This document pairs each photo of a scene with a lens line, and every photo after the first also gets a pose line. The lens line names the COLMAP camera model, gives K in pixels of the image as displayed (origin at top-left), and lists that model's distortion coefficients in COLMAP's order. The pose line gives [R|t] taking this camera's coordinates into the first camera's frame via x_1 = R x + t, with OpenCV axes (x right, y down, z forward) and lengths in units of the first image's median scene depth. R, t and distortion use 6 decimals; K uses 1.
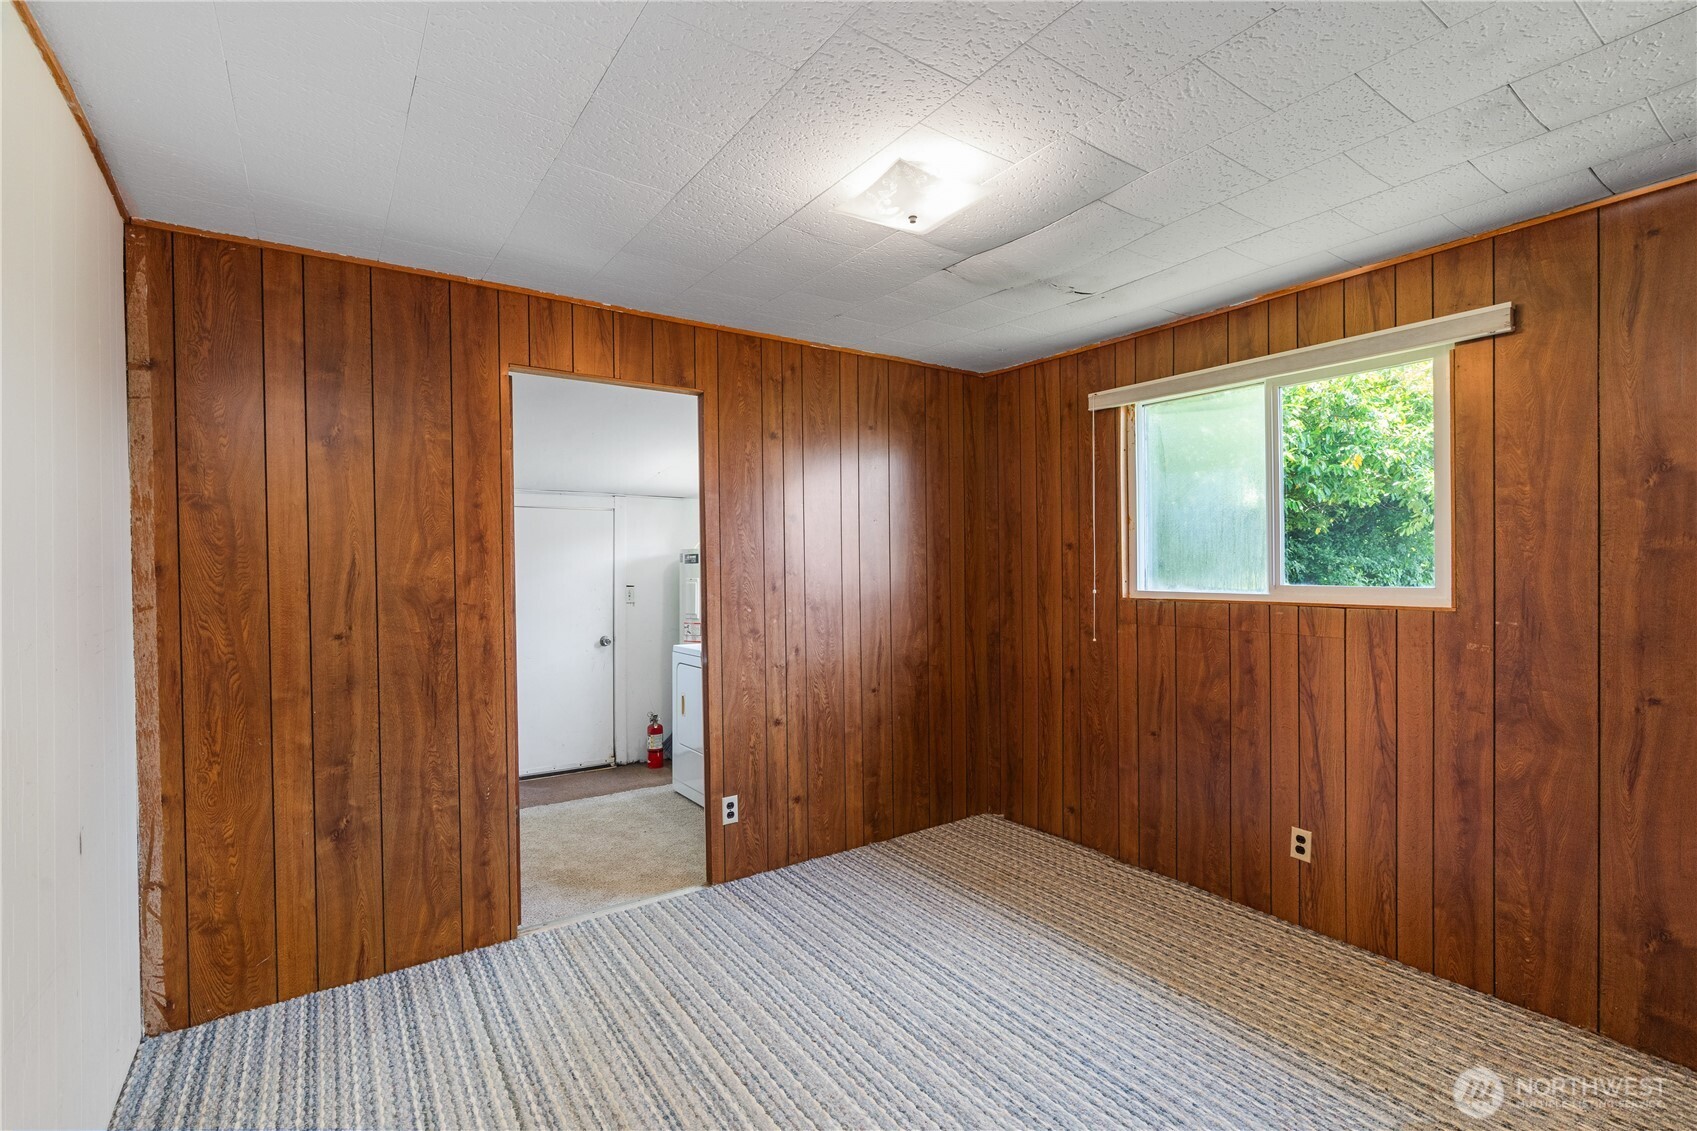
lens RADIAL K [[764.1, 0, 849.1], [0, 764.1, 563.2], [0, 0, 1]] dist [-0.007973, 0.003427]
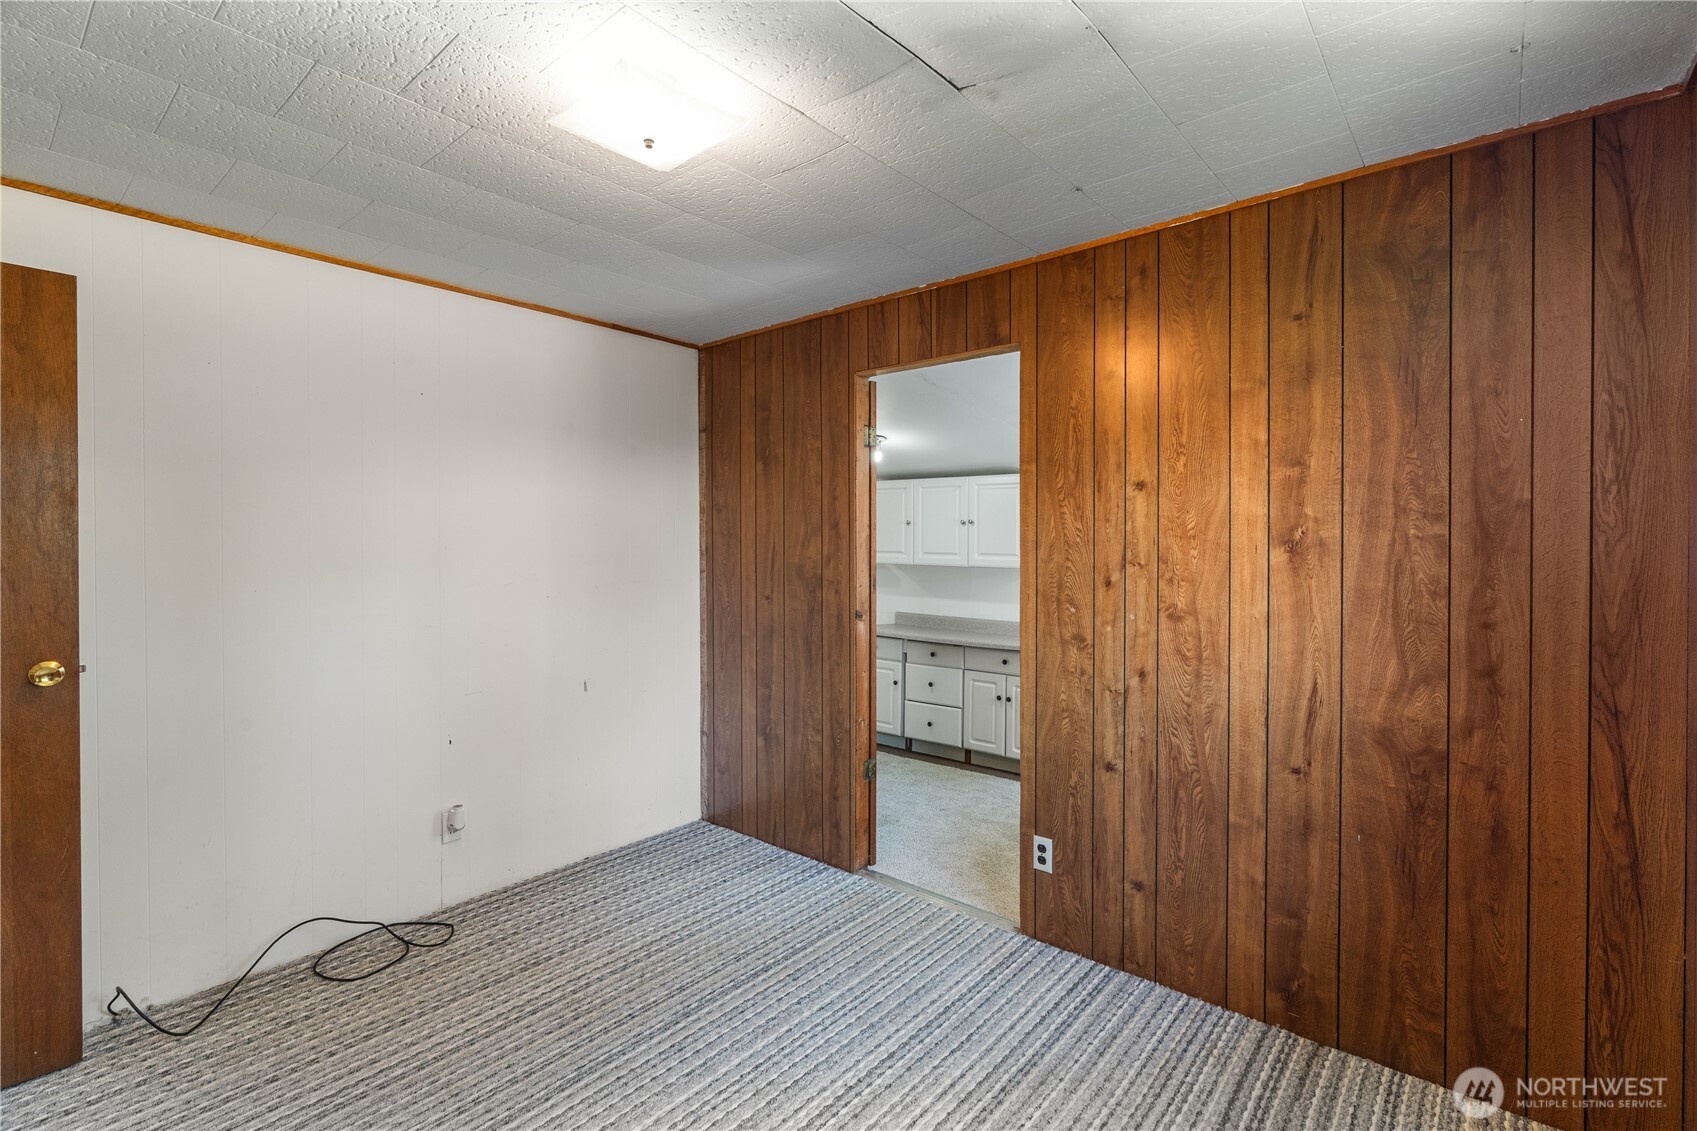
lens RADIAL K [[764.1, 0, 857.1], [0, 764.1, 562.3], [0, 0, 1]] dist [-0.007973, 0.003427]
pose [[0.265895, 0.022940, -0.963729, 0.561560], [-0.010417, 0.999727, 0.020923, -0.000491], [0.963946, 0.004476, 0.266061, 0.592031]]
